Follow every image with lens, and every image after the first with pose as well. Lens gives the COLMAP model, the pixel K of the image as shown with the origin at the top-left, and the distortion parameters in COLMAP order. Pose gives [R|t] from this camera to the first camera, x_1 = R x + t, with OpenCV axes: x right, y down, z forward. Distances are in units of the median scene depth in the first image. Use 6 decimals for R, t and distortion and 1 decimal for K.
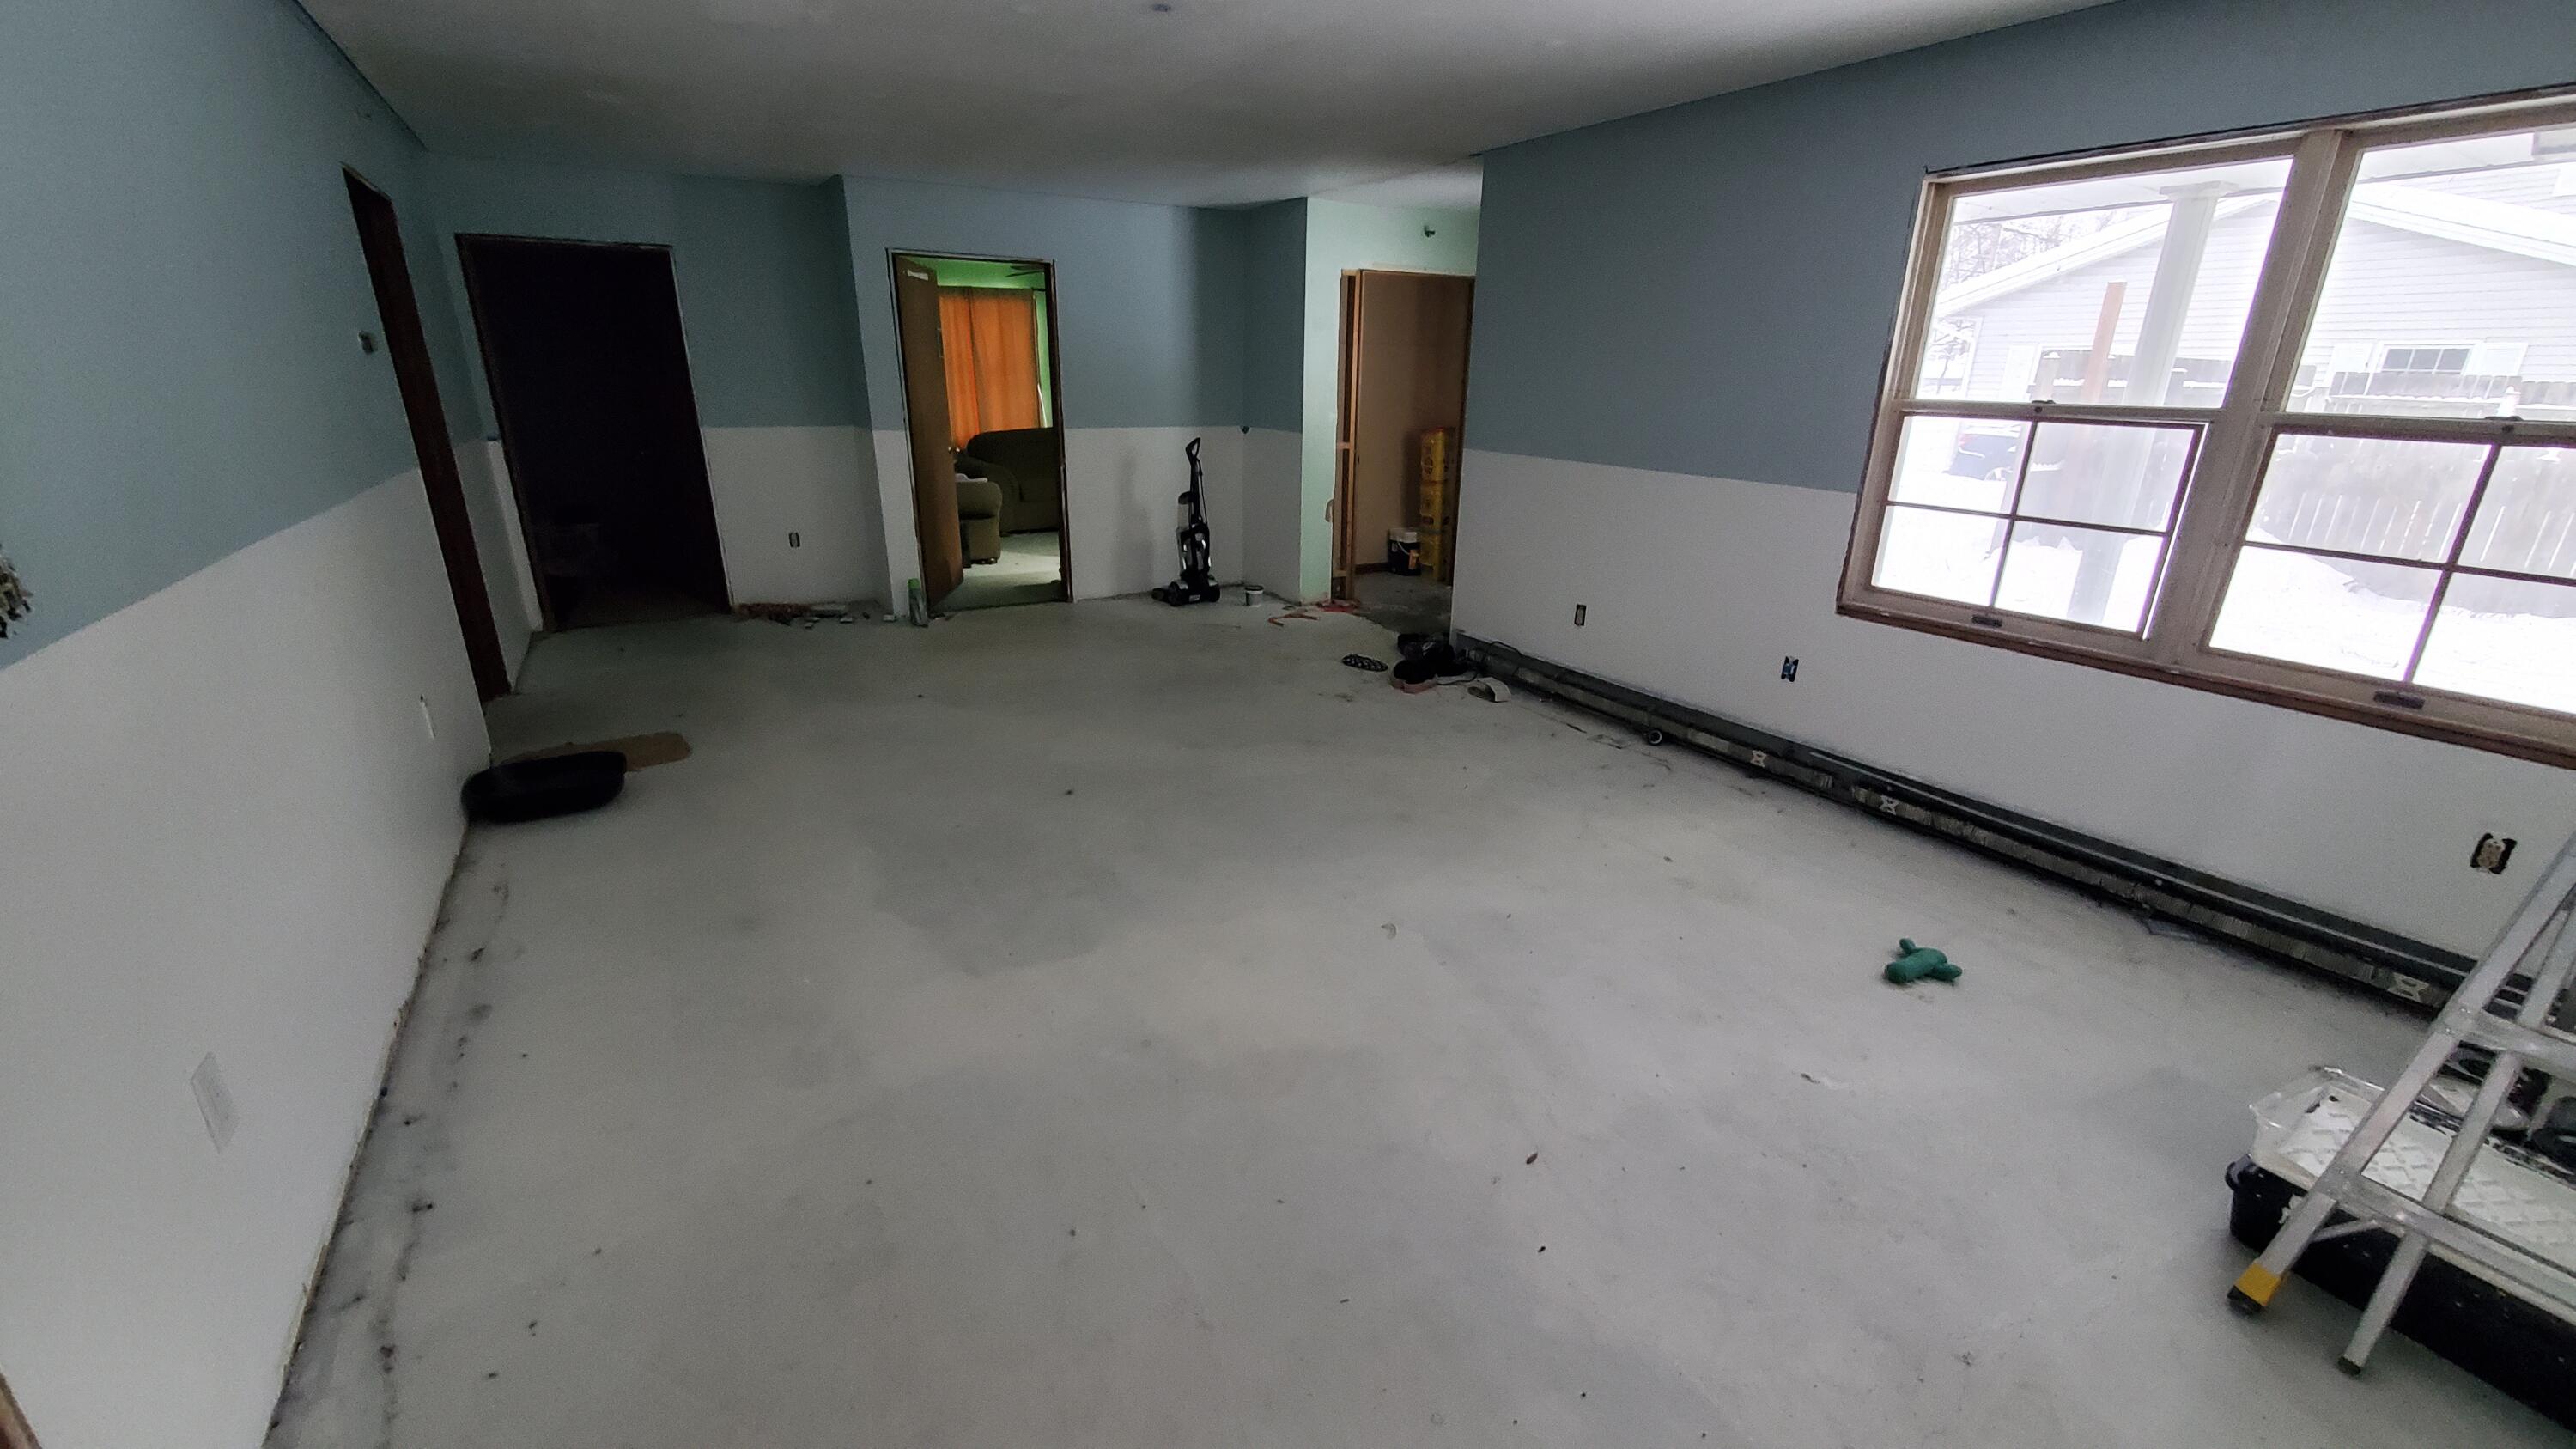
lens RADIAL K [[1032.8, 0, 1267.9], [0, 1032.8, 732.7], [0, 0, 1]] dist [0.000461, -0.000158]
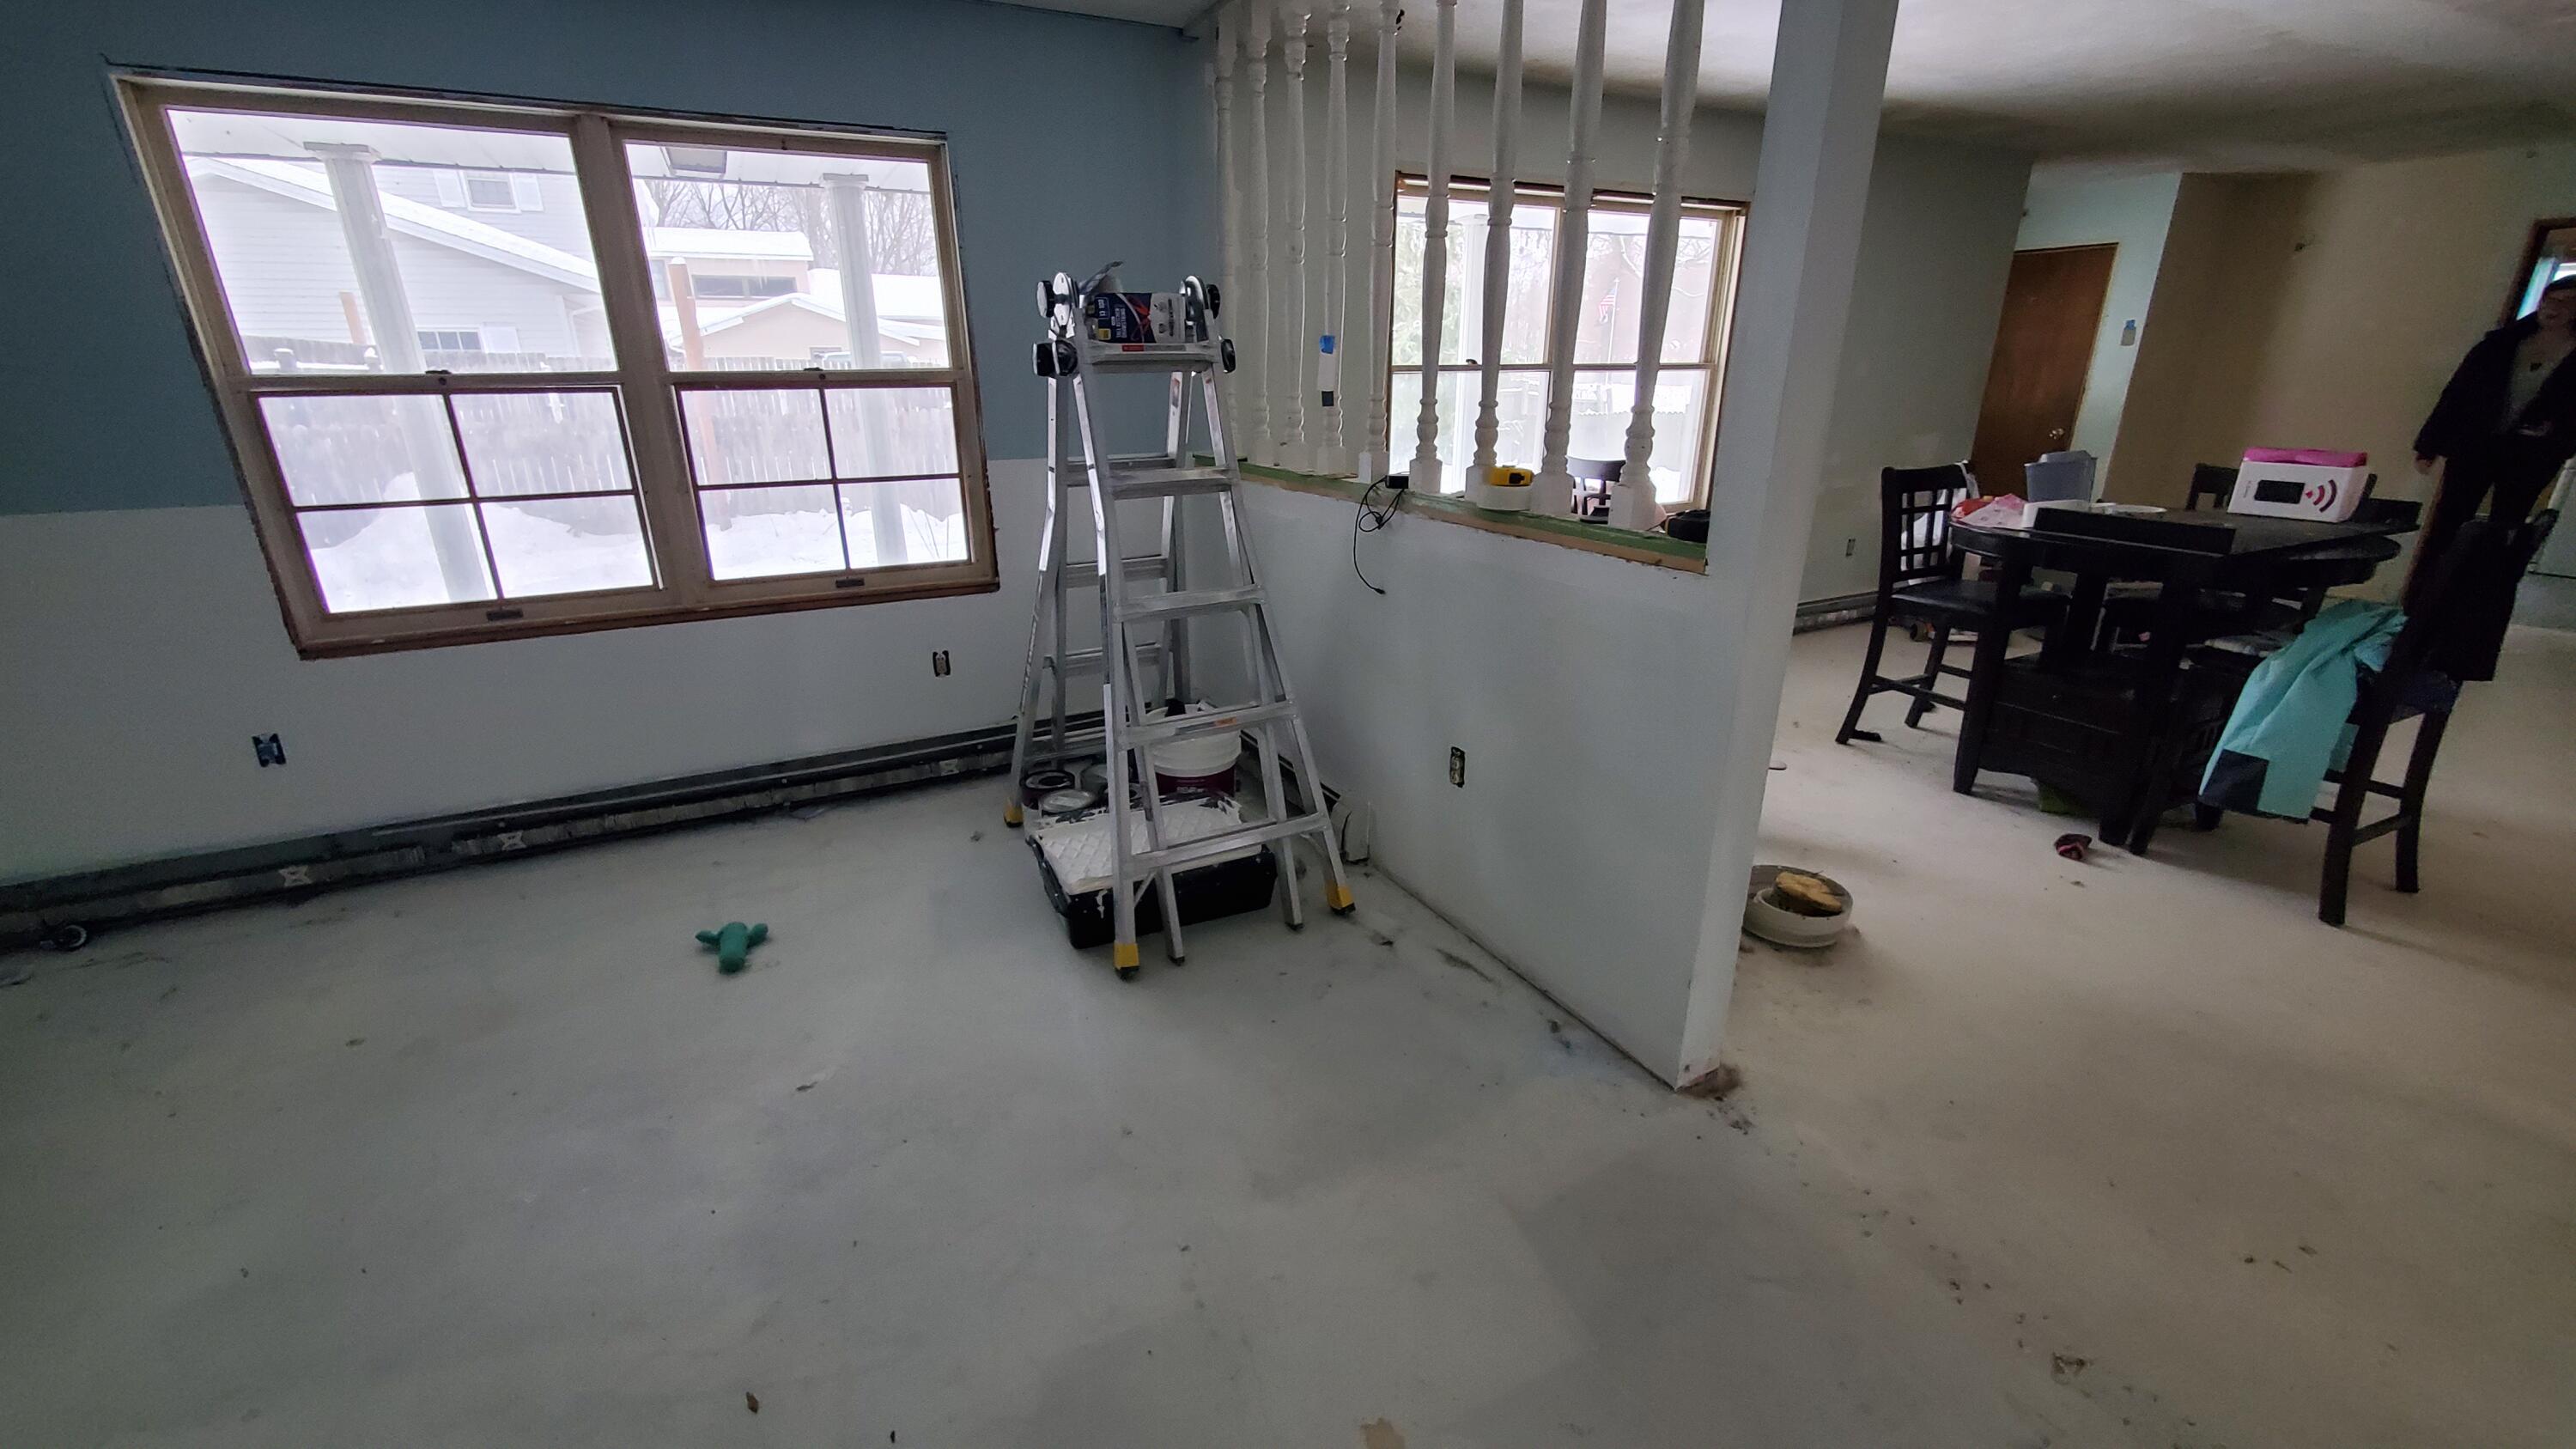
lens RADIAL K [[1035.9, 0, 1289.2], [0, 1035.9, 750.5], [0, 0, 1]] dist [0.001472, -0.006329]
pose [[0.041518, -0.372782, 0.926990, -0.181881], [0.325931, 0.882090, 0.340128, -0.095316], [-0.944481, 0.288014, 0.158124, 0.258032]]
